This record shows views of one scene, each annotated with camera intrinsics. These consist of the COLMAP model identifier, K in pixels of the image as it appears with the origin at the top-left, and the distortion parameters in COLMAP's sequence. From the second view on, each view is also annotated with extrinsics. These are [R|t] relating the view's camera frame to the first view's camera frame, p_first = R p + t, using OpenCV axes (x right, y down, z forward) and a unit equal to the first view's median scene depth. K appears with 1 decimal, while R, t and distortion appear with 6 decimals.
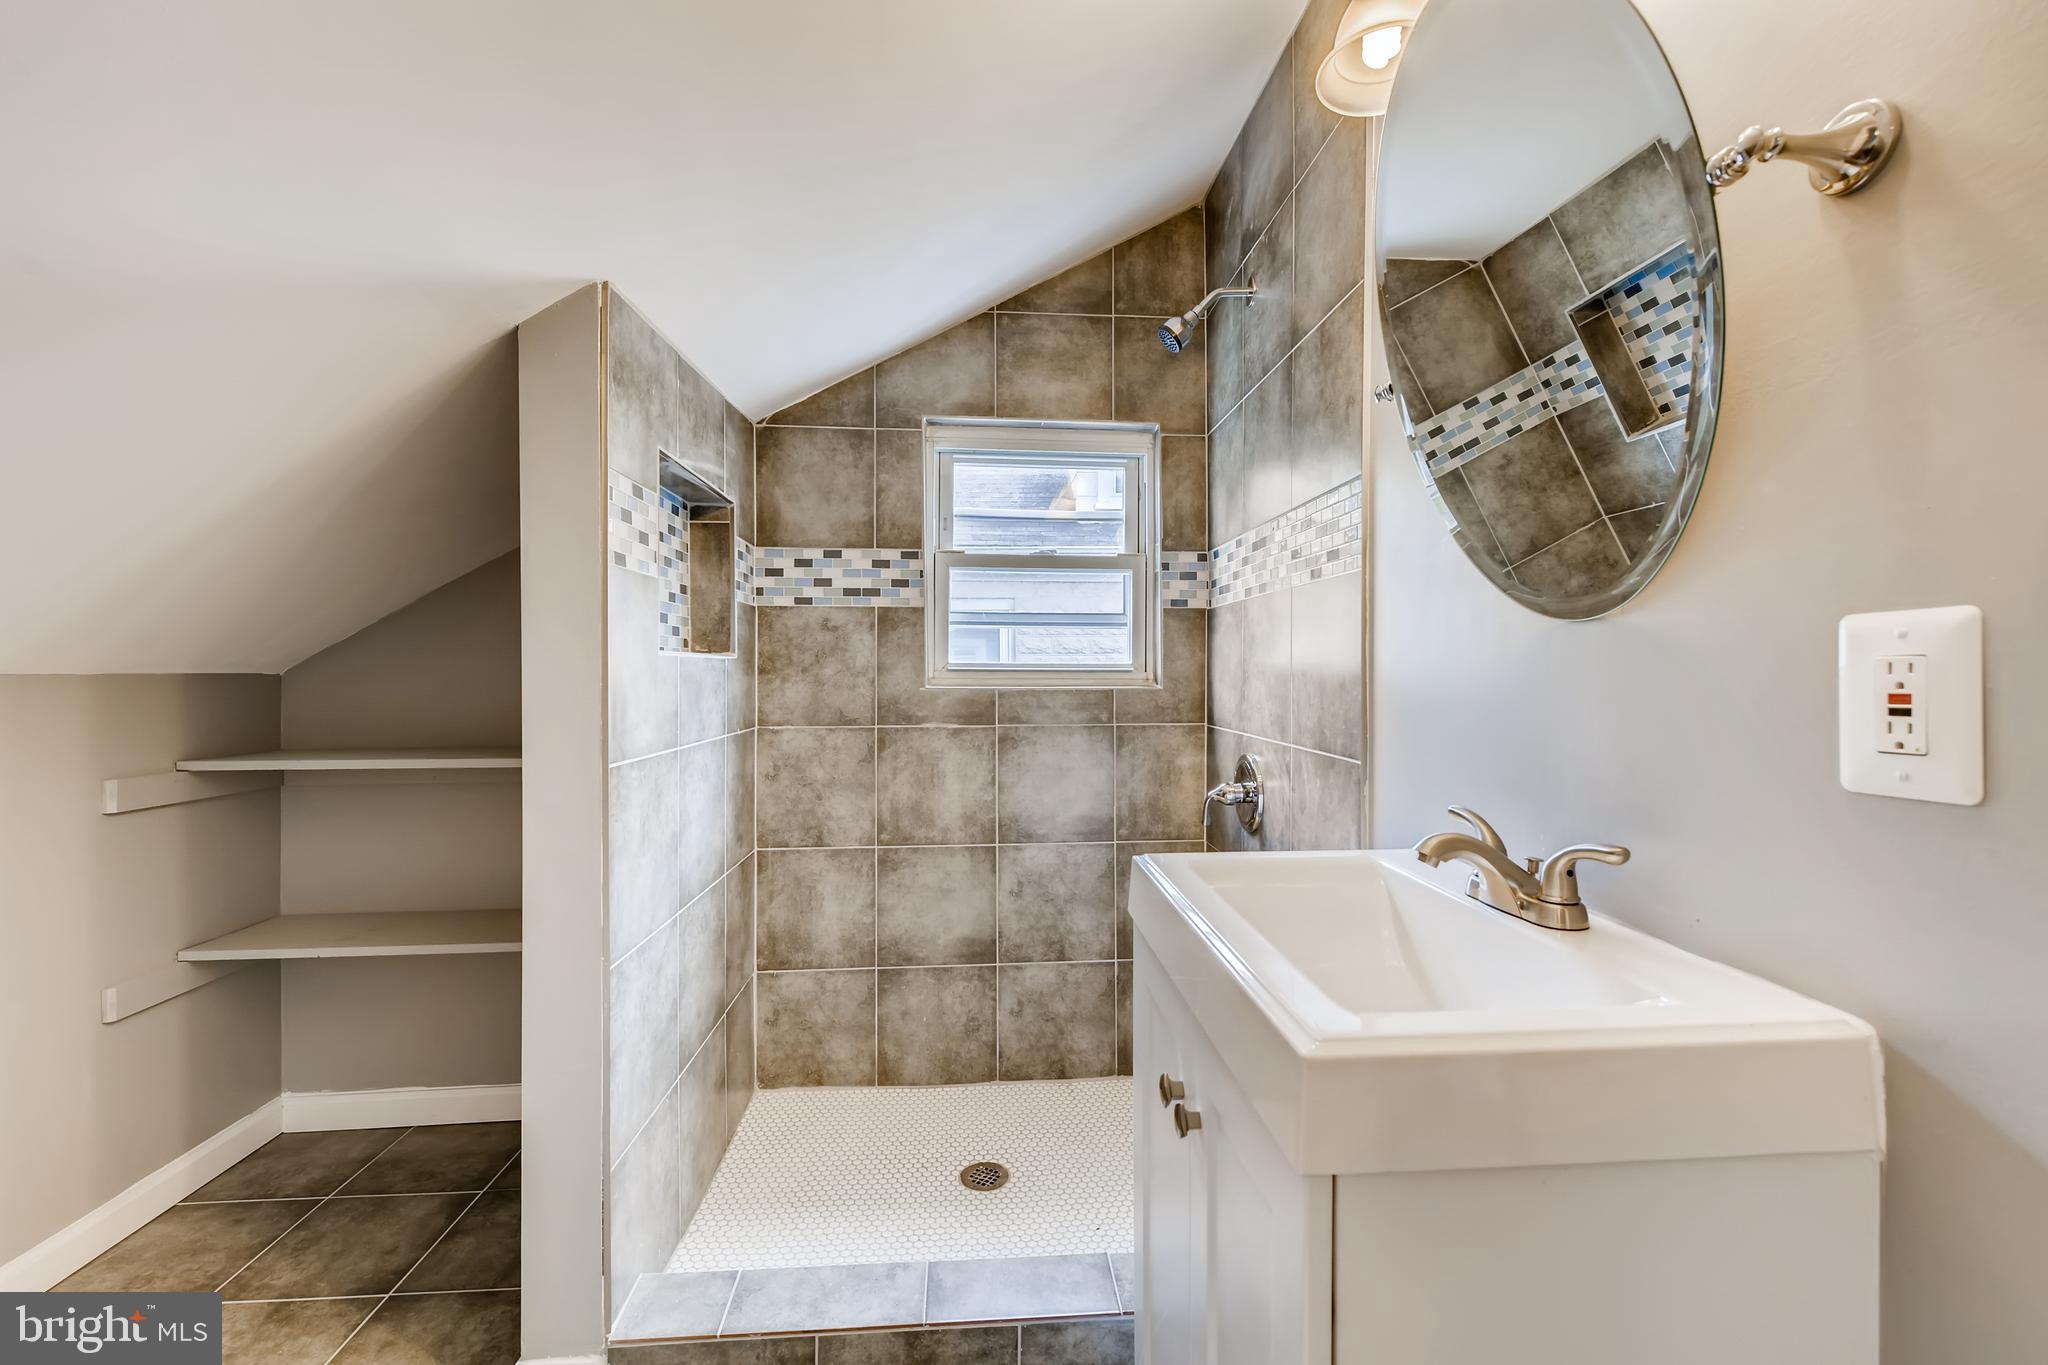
lens RADIAL K [[879.8, 0, 1029.6], [0, 879.8, 674.0], [0, 0, 1]] dist [0.011354, -0.003972]
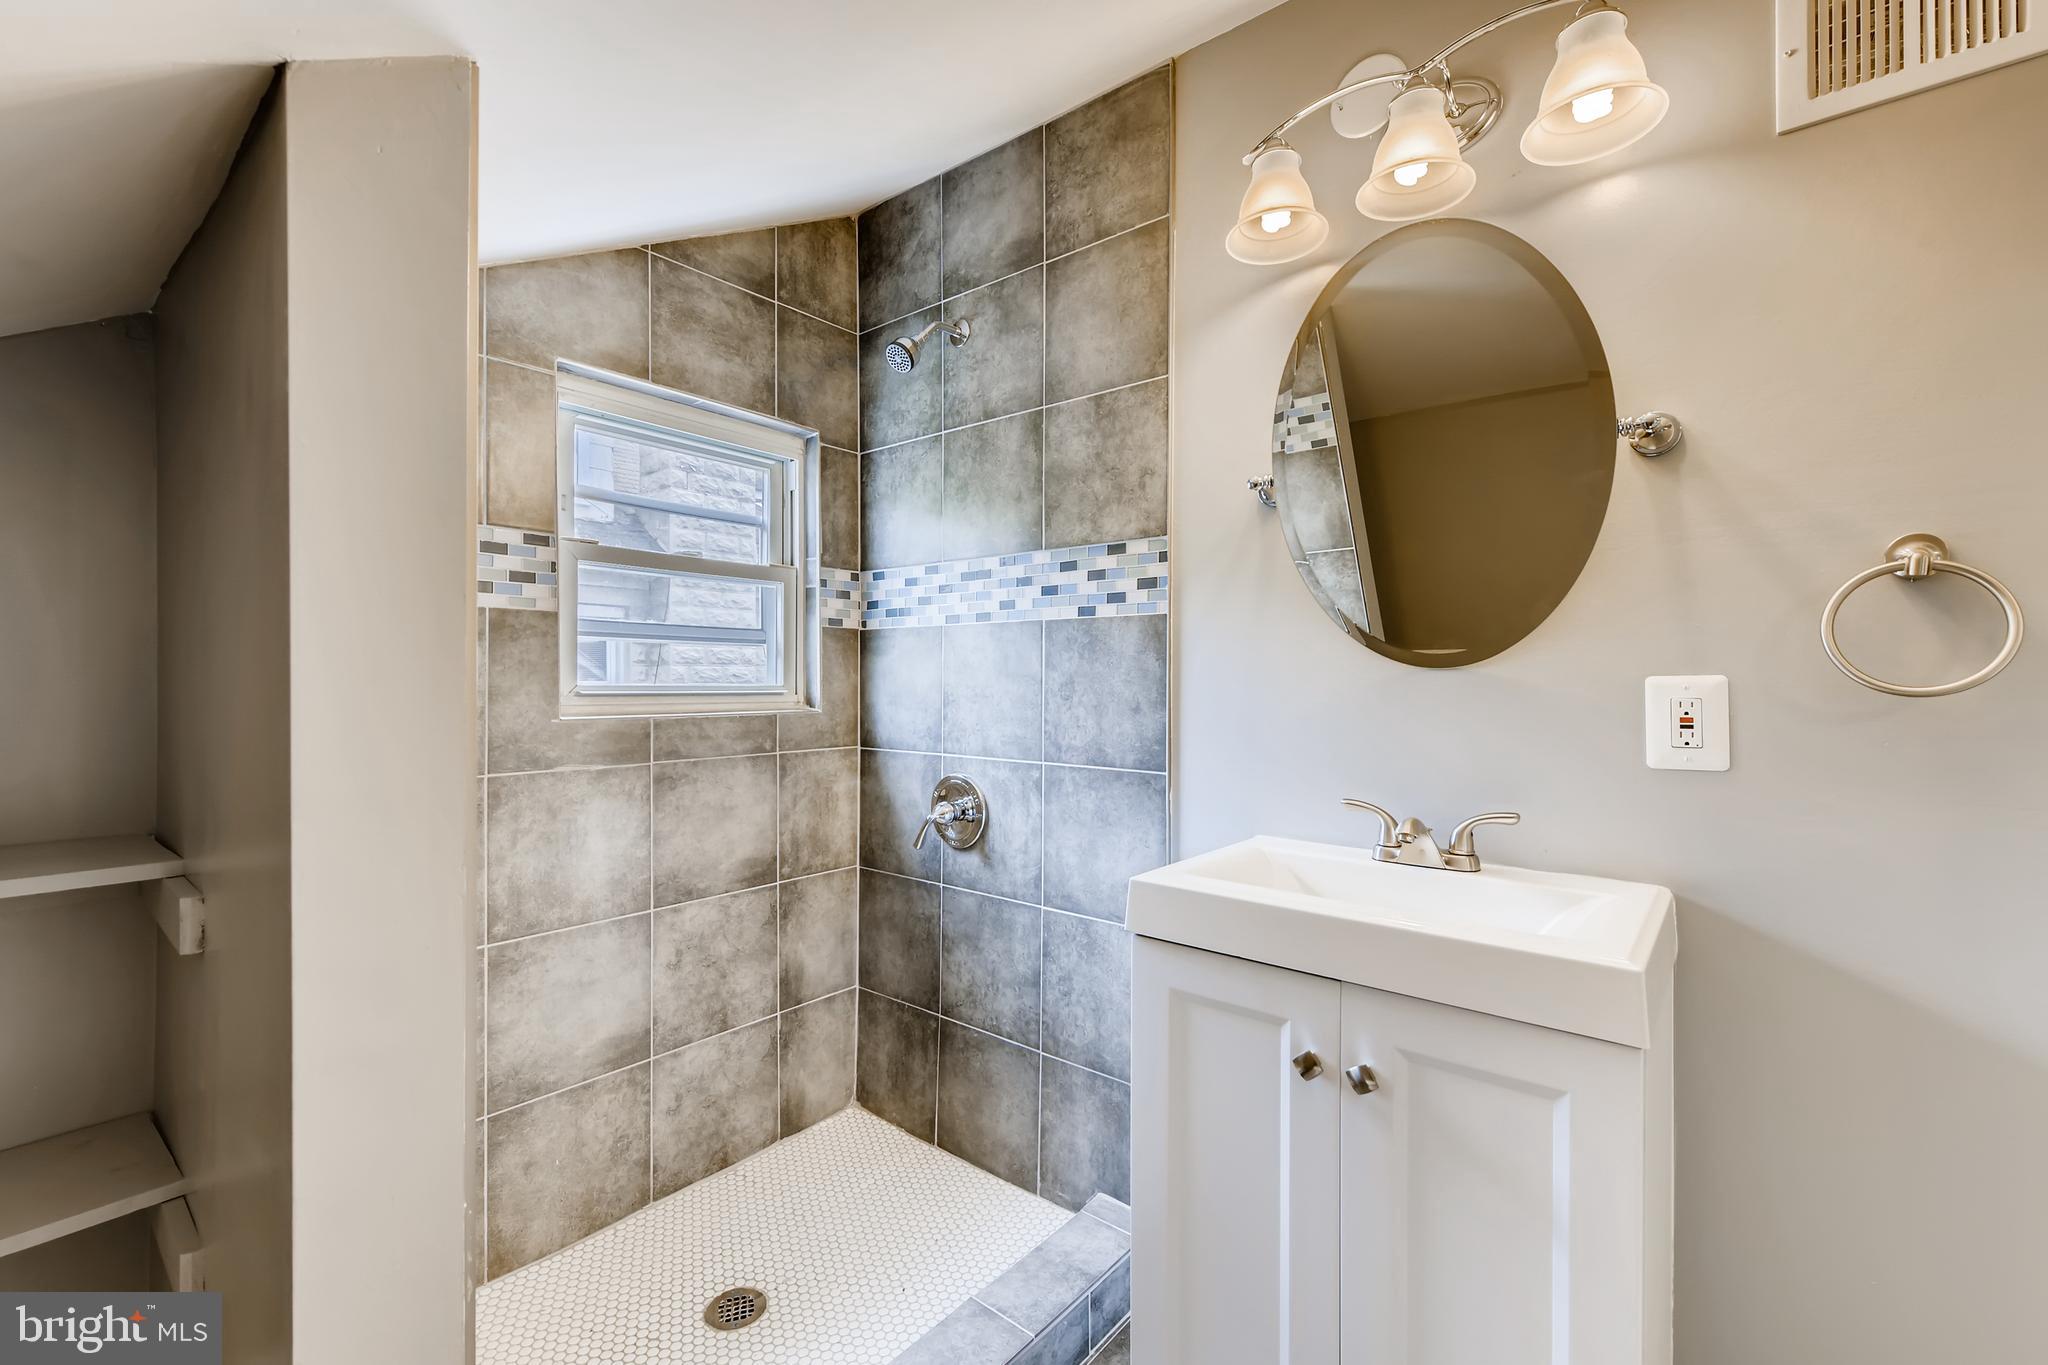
lens RADIAL K [[879.8, 0, 1029.4], [0, 879.8, 680.1], [0, 0, 1]] dist [0.011354, -0.003972]
pose [[0.683104, 0.001261, 0.730320, -0.392593], [0.000852, 0.999996, -0.002524, -0.015363], [-0.730320, 0.002346, 0.683101, 0.192716]]
